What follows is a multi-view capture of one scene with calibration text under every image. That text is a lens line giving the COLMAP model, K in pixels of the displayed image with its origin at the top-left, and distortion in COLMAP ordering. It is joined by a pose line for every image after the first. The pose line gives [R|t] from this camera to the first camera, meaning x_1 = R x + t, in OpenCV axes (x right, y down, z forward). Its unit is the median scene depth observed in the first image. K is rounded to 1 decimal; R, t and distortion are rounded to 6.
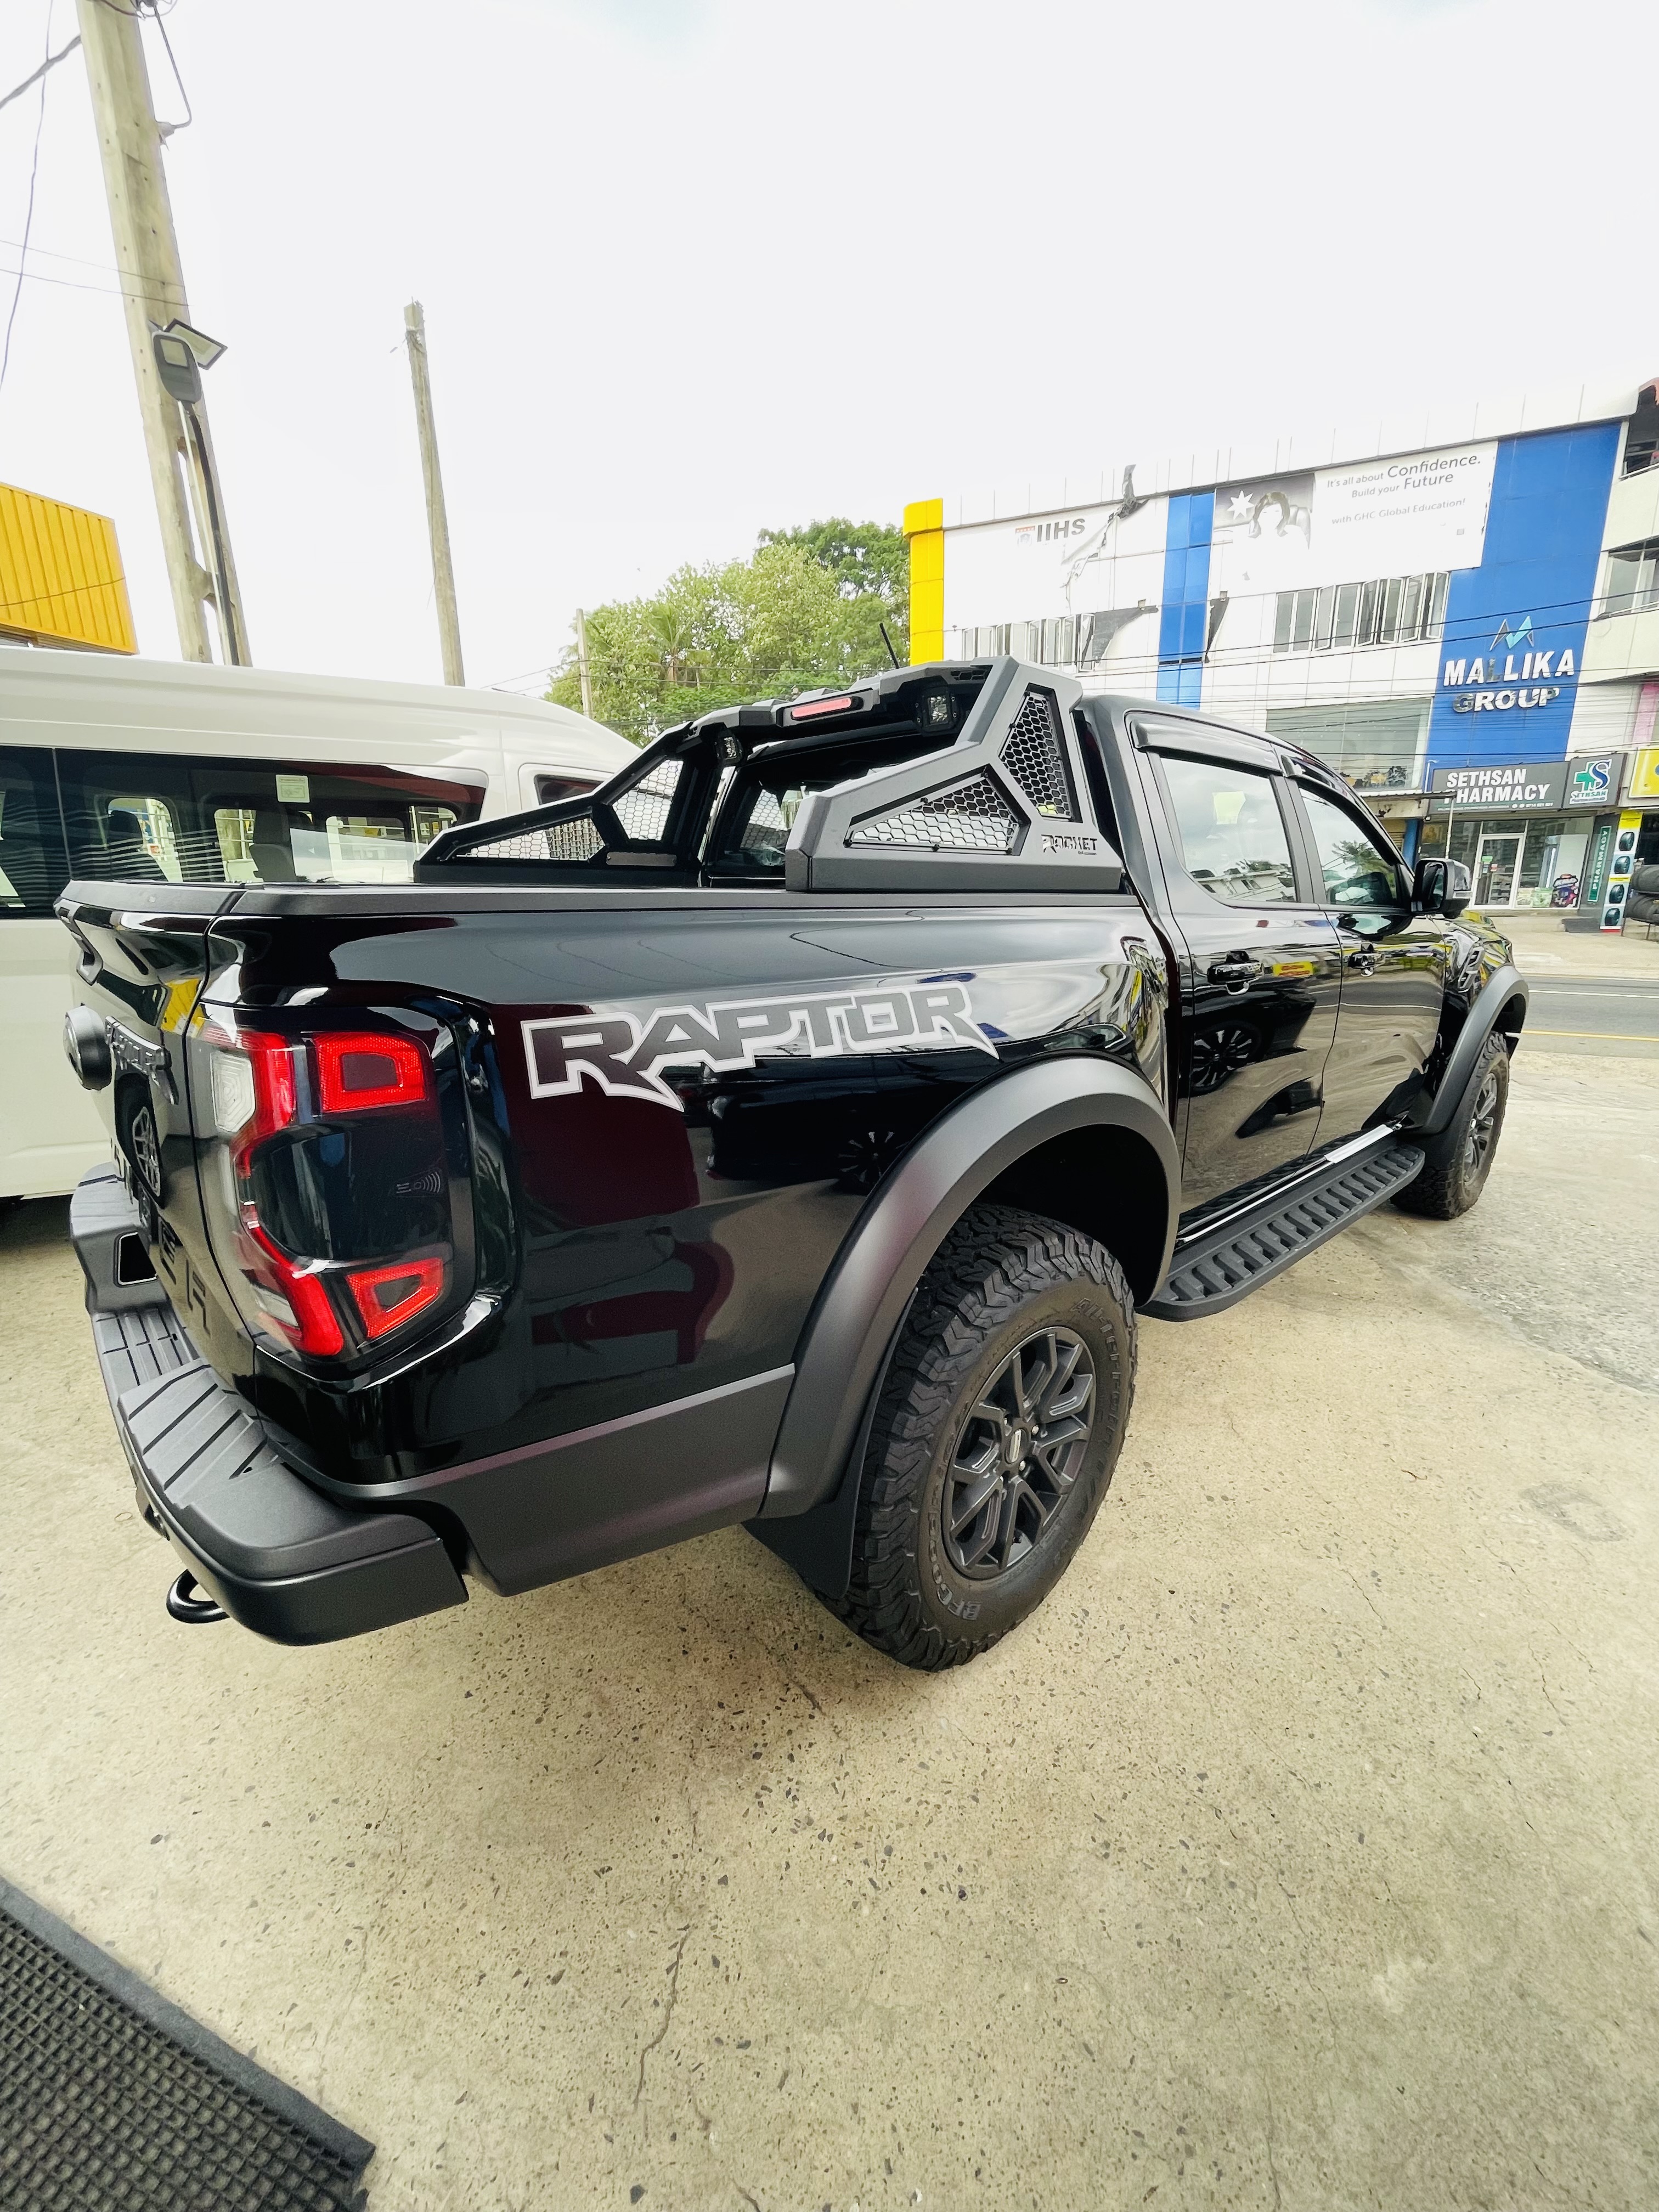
lens RADIAL K [[902.4, 0, 829.5], [0, 902.4, 1106.0], [0, 0, 1]] dist [0.001524, -0.001390]
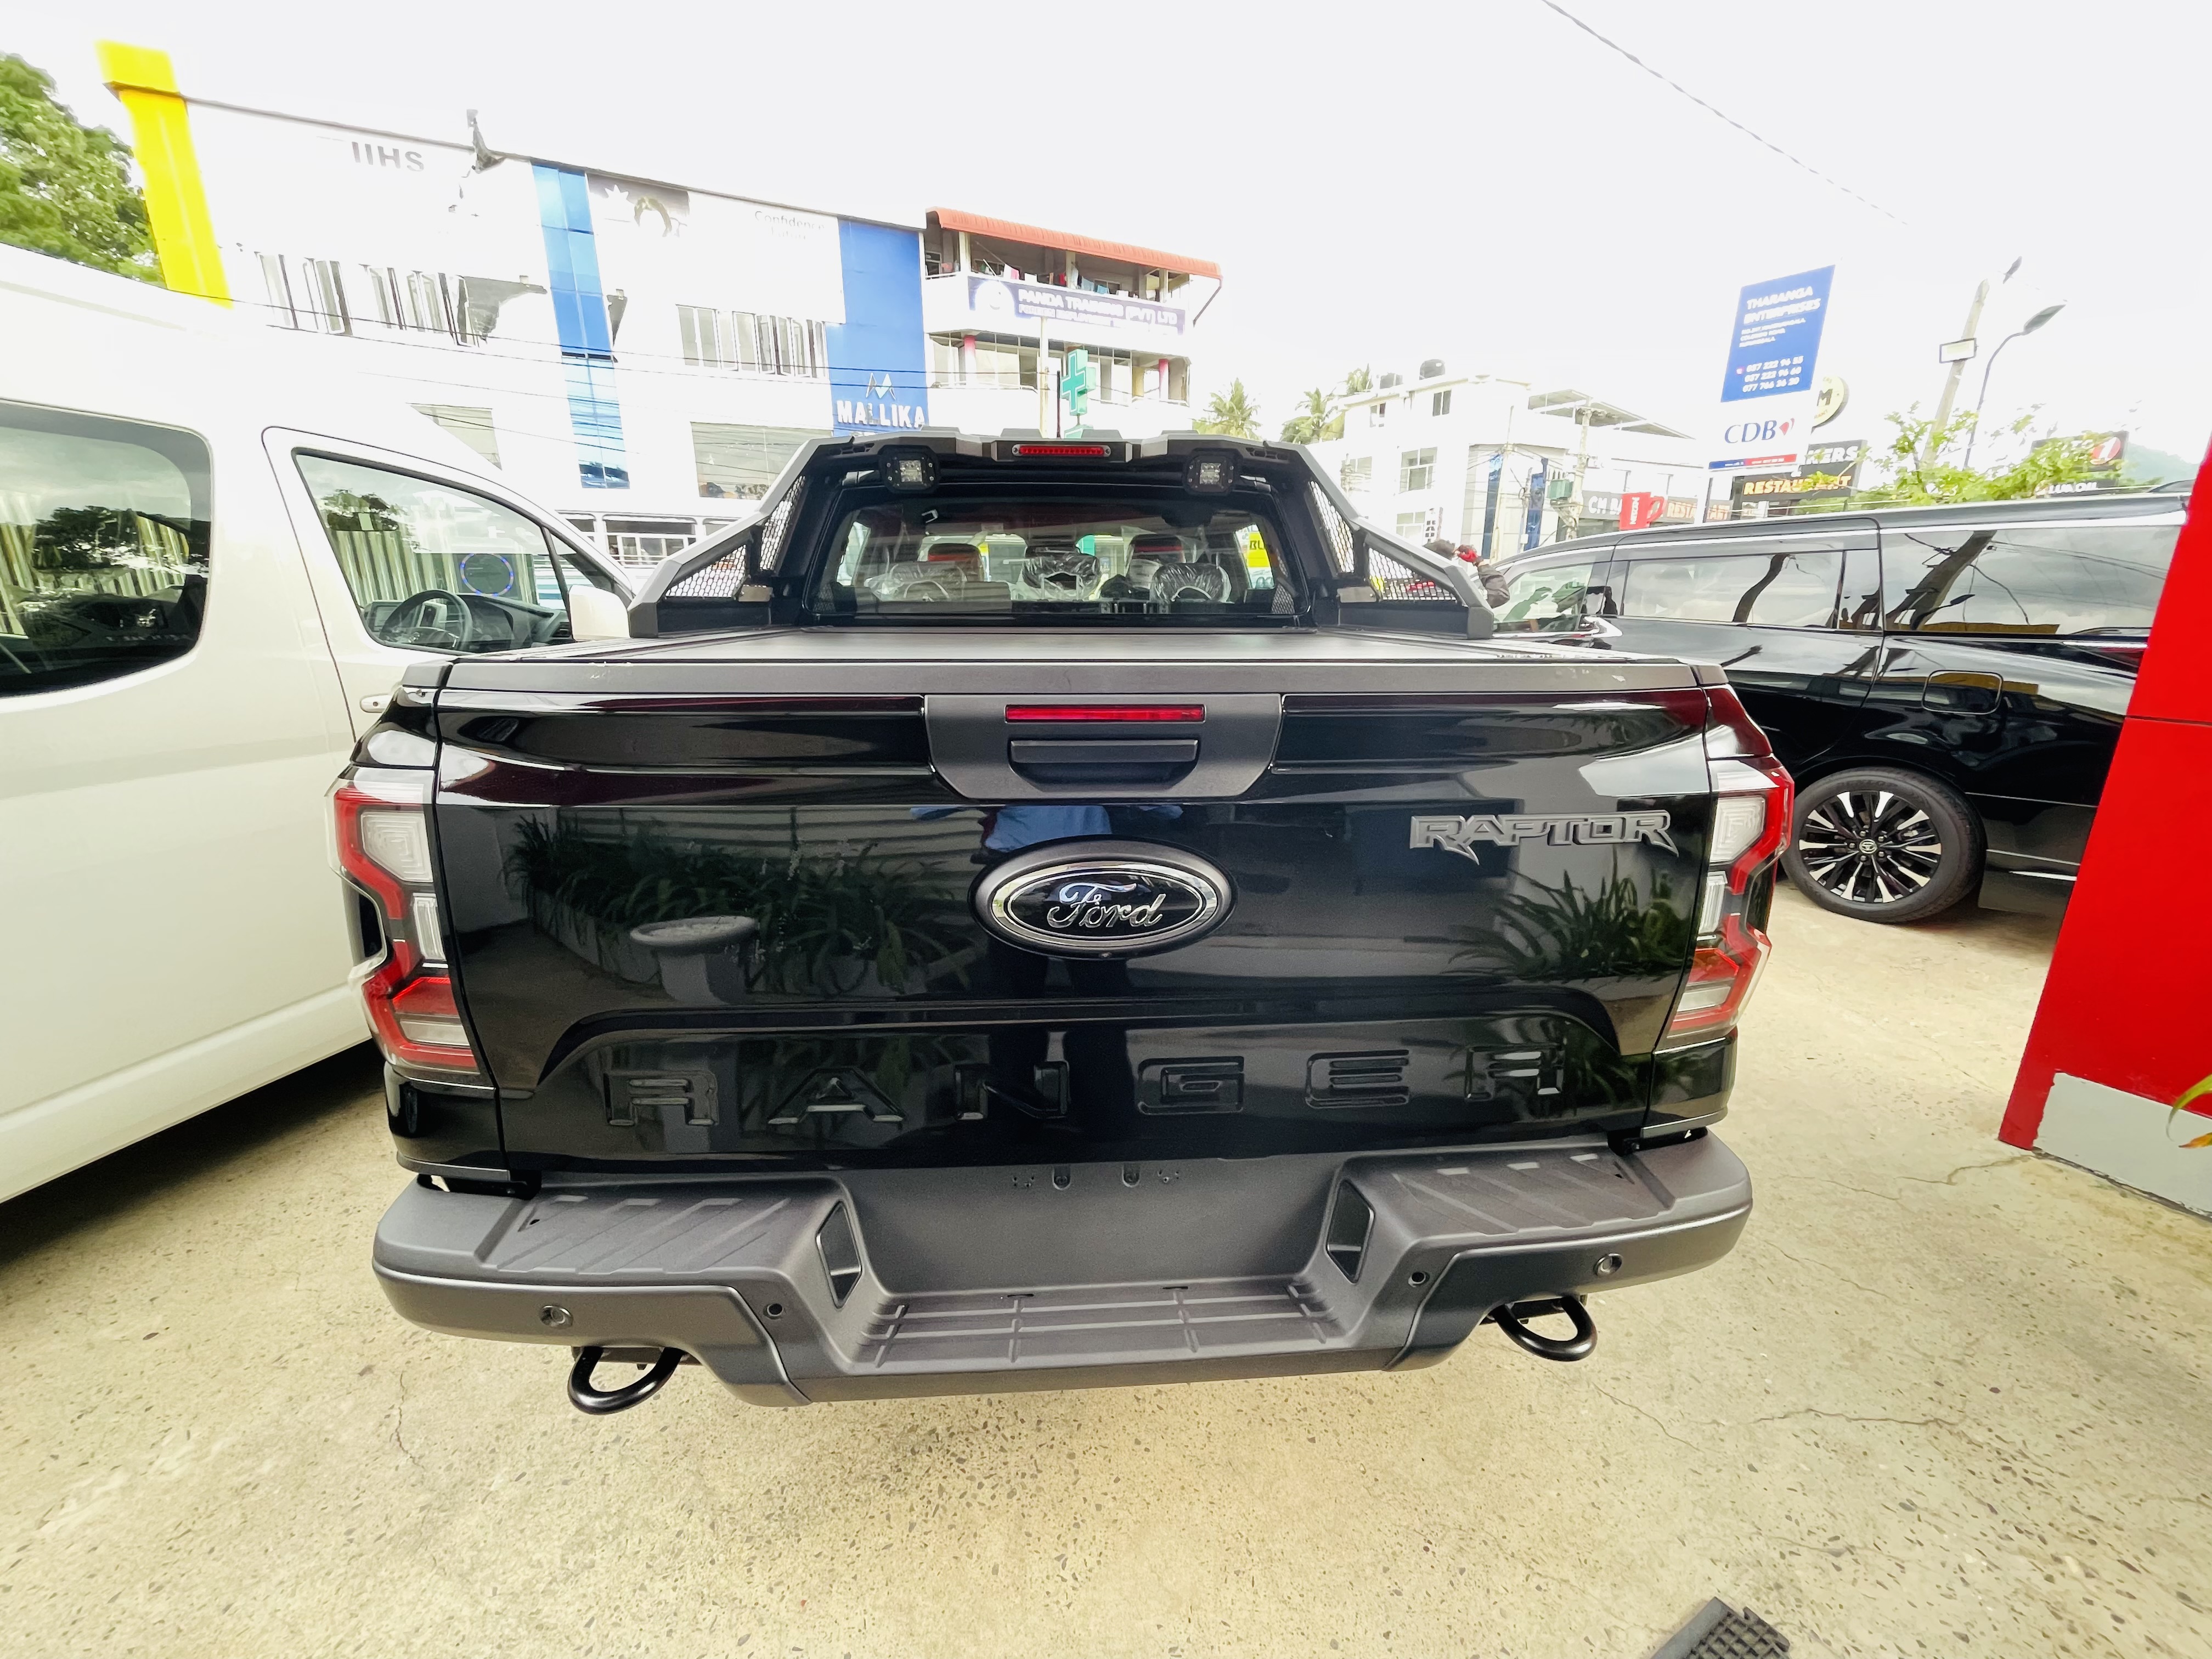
lens RADIAL K [[902.4, 0, 1103.4], [0, 902.4, 837.6], [0, 0, 1]] dist [0.001524, -0.001390]
pose [[0.618423, -0.204891, 0.758665, -0.103654], [0.187386, 0.976012, 0.110842, -0.014224], [-0.763177, 0.073616, 0.641982, 0.042333]]
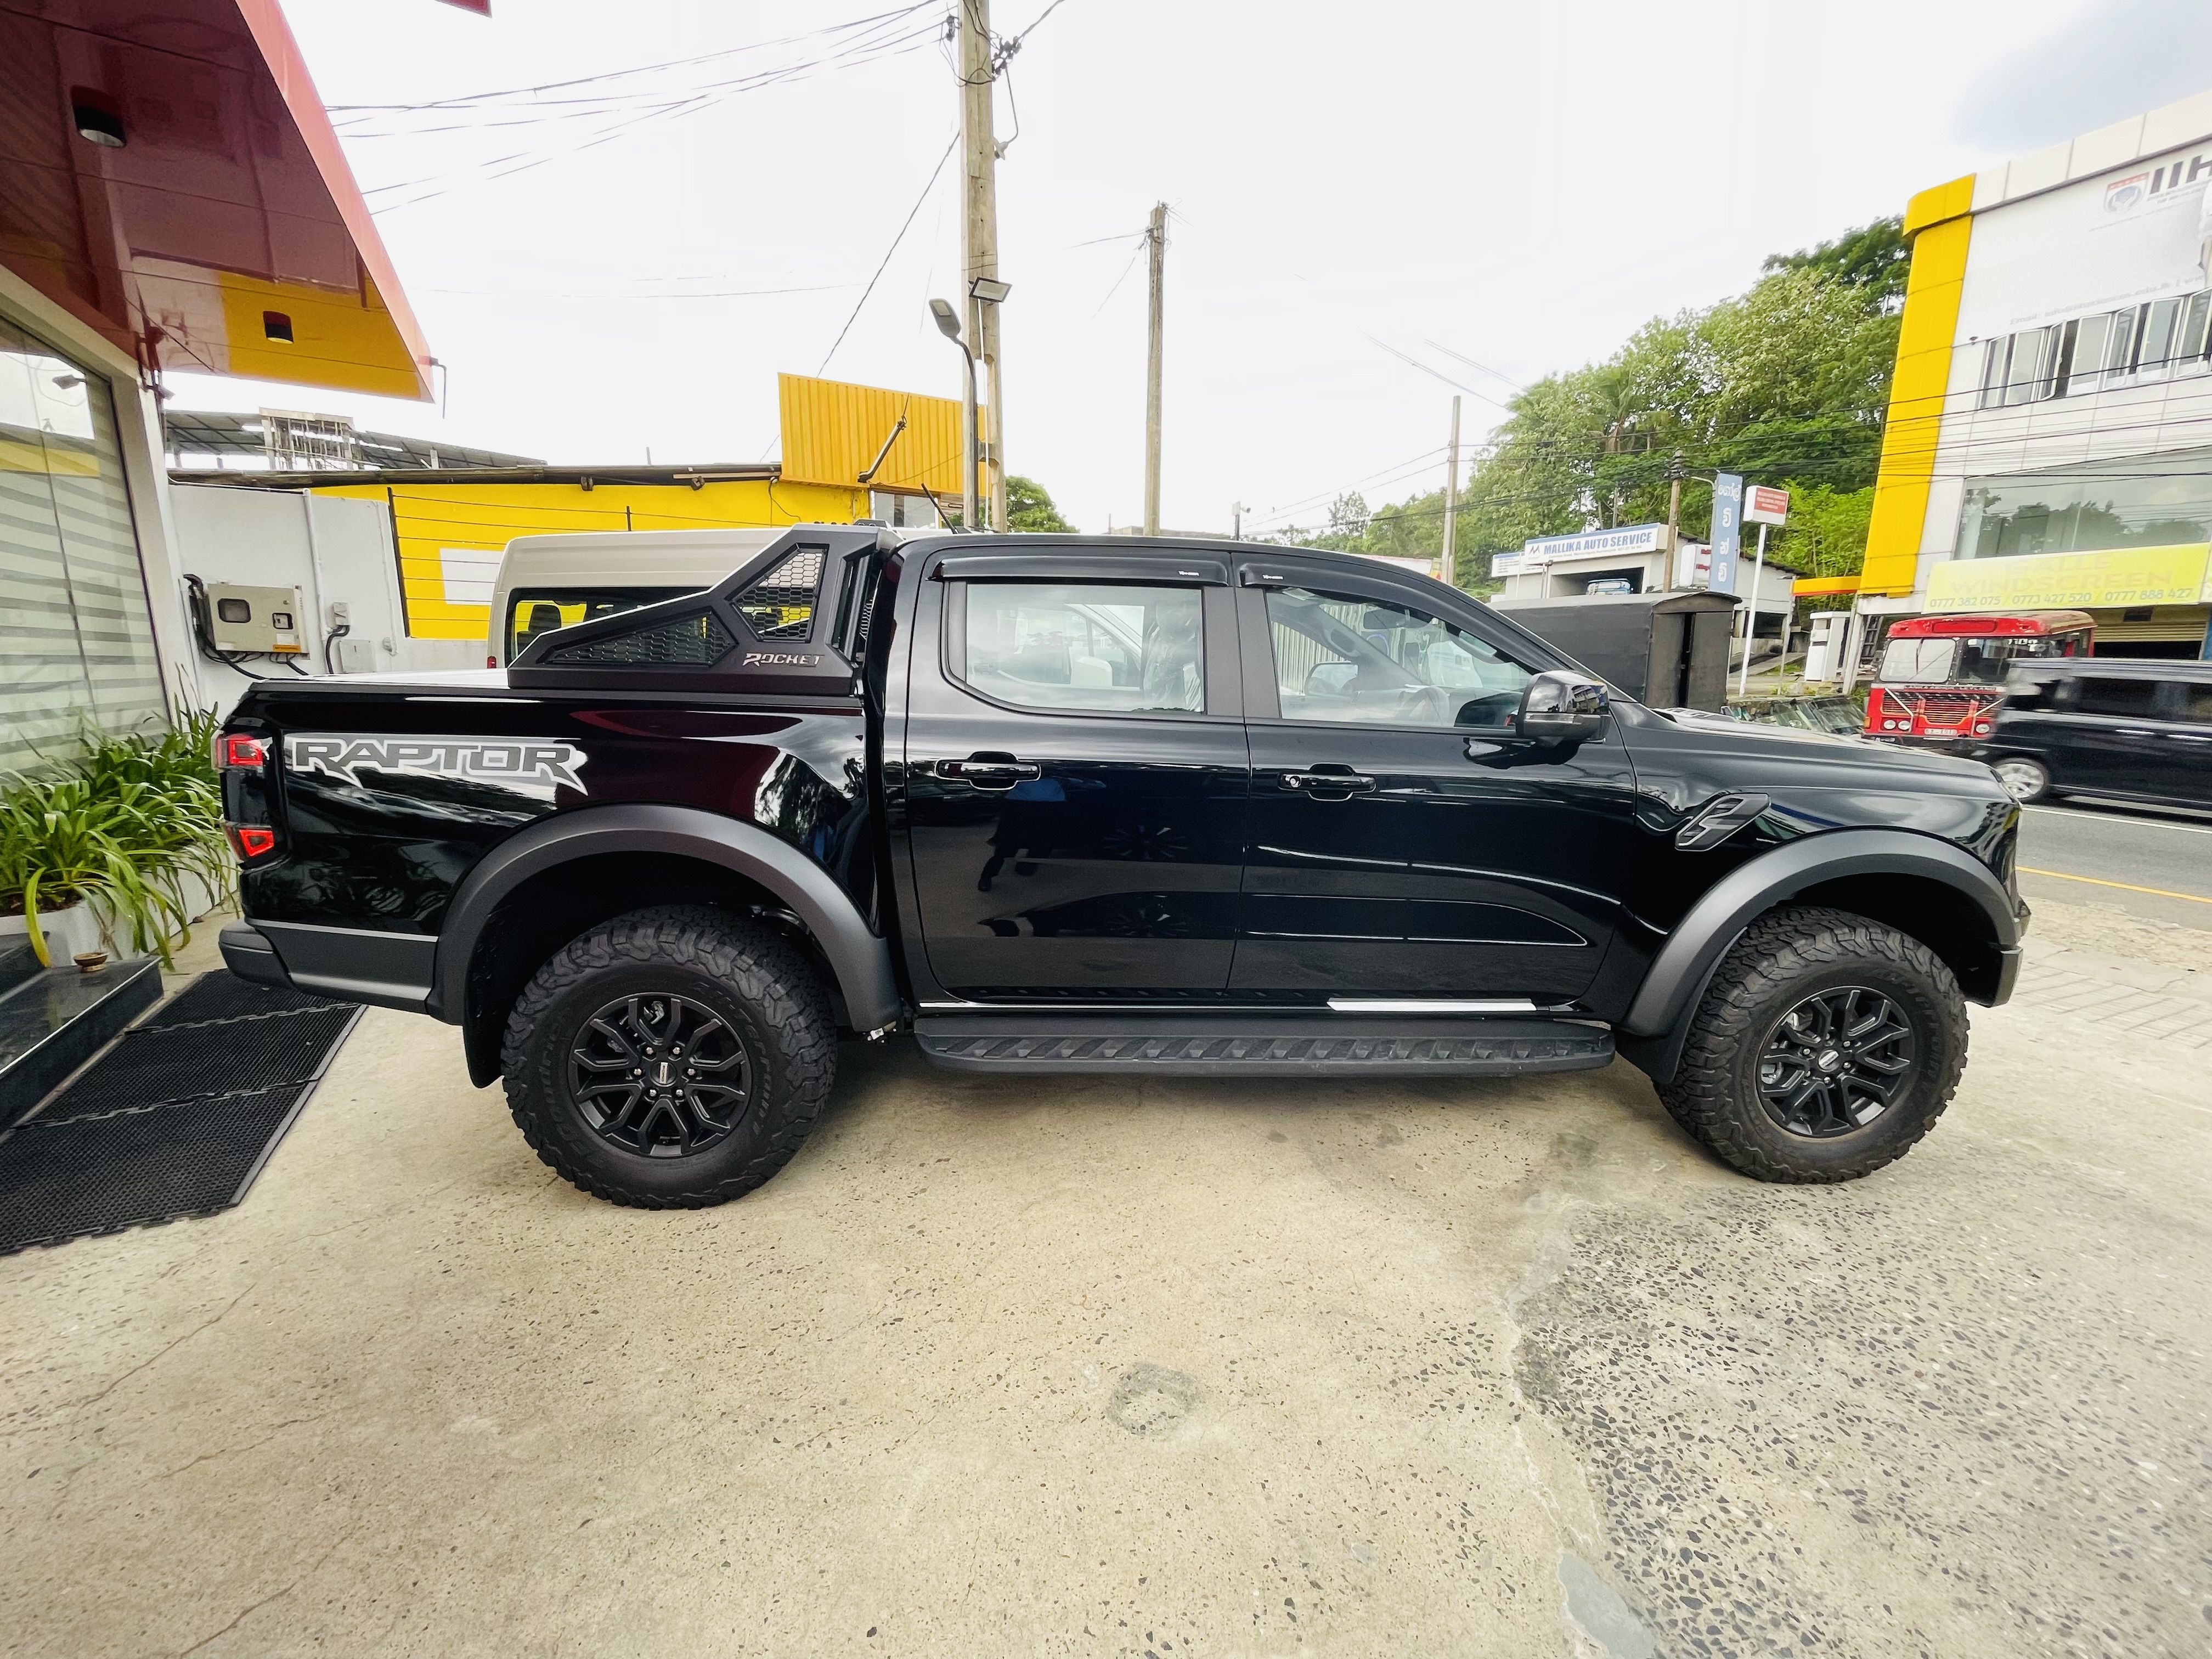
lens RADIAL K [[902.4, 0, 1103.4], [0, 902.4, 837.6], [0, 0, 1]] dist [0.001524, -0.001390]
pose [[0.772422, 0.140146, -0.619454, 0.135423], [-0.171441, 0.985152, 0.009105, -0.010737], [0.611533, 0.099167, 0.784980, 0.022487]]
